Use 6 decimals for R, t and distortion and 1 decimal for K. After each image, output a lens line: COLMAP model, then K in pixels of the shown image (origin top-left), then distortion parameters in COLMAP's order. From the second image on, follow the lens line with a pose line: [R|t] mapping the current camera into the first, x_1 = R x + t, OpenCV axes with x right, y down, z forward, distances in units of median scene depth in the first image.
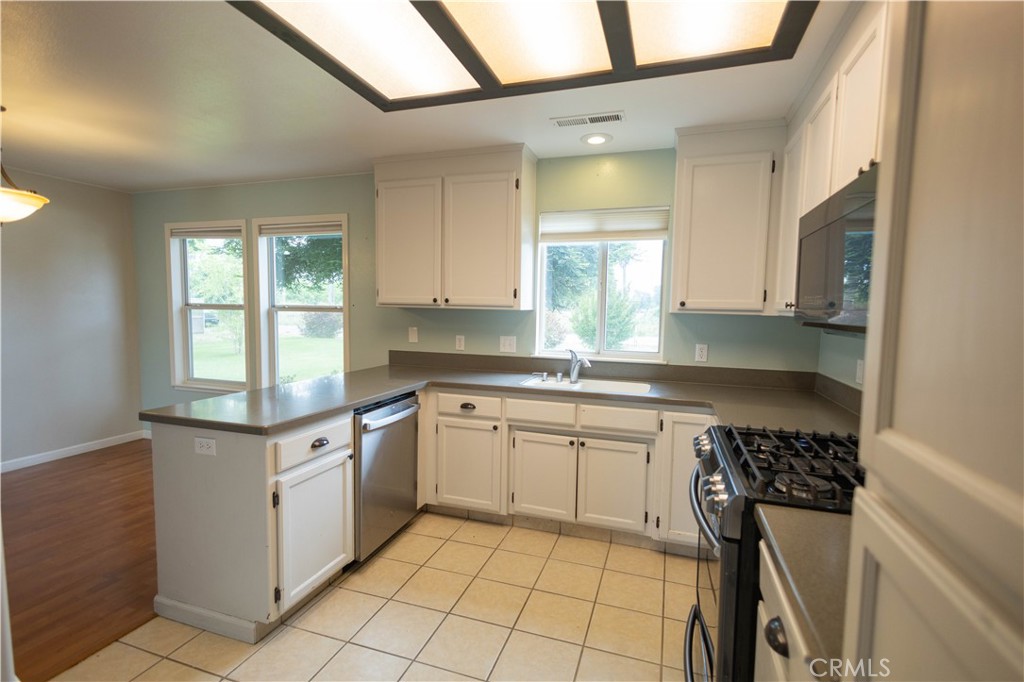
lens RADIAL K [[470.0, 0, 513.7], [0, 470.0, 344.7], [0, 0, 1]] dist [0.017411, -0.000313]
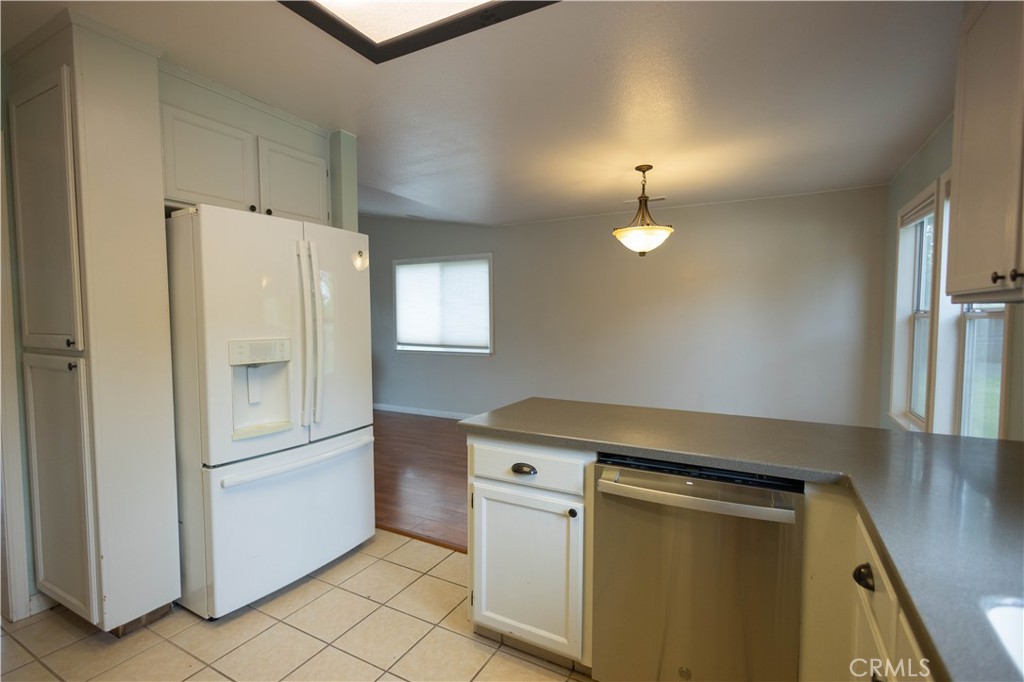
lens RADIAL K [[470.0, 0, 514.9], [0, 470.0, 341.4], [0, 0, 1]] dist [0.017411, -0.000313]
pose [[-0.165073, 0.033134, -0.985725, 0.367470], [-0.075667, 0.996064, 0.046153, -0.048623], [0.983375, 0.082205, -0.161916, 1.005941]]
